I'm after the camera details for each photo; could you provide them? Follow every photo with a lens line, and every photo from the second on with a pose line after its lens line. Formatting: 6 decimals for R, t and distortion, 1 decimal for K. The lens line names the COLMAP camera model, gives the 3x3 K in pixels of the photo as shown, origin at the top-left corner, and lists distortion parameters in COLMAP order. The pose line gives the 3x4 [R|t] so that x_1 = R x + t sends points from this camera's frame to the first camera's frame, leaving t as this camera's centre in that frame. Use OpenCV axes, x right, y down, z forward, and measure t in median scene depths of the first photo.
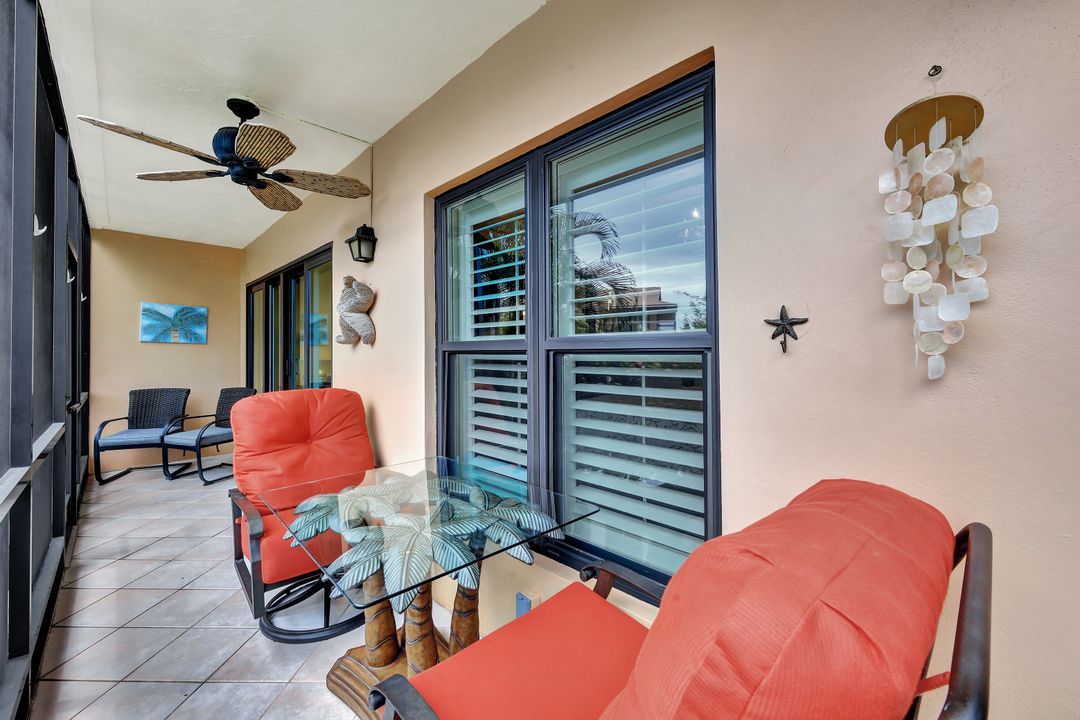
lens RADIAL K [[440.3, 0, 540.3], [0, 440.3, 345.5], [0, 0, 1]] dist [-0.000577, 0.000015]
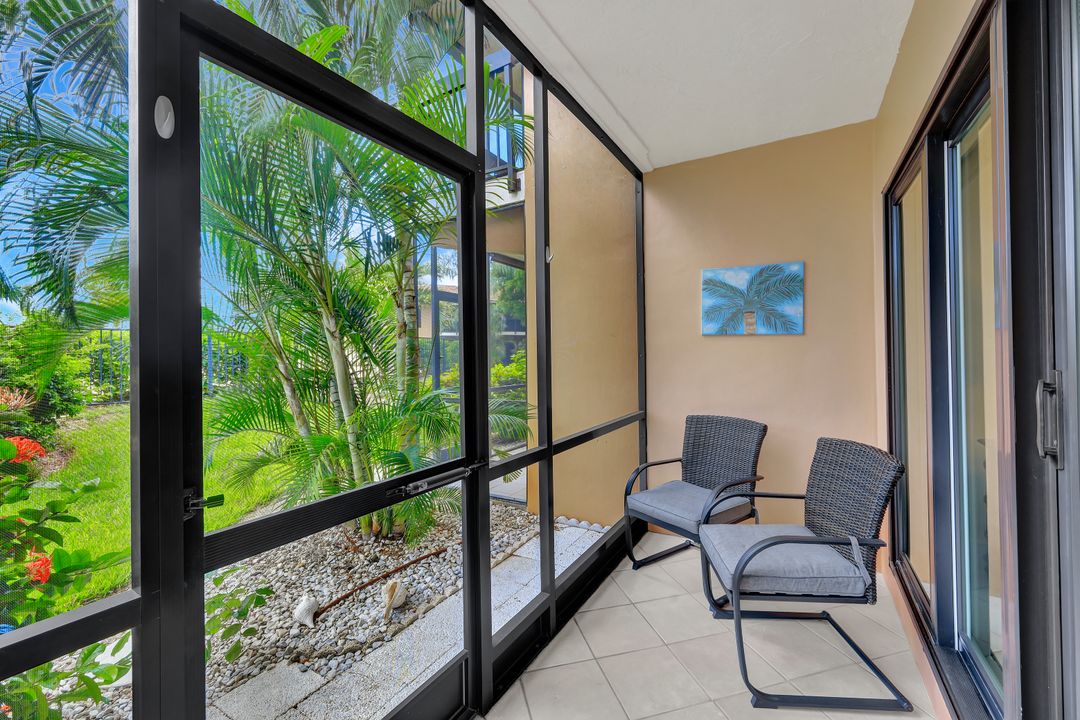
lens RADIAL K [[434.3, 0, 540.5], [0, 434.3, 358.0], [0, 0, 1]] dist [-0.000191, 0.000027]
pose [[0.249927, -0.002514, -0.968261, -0.379324], [0.027373, 0.999615, 0.004470, 0.013737], [0.967878, -0.027621, 0.249900, 0.625631]]
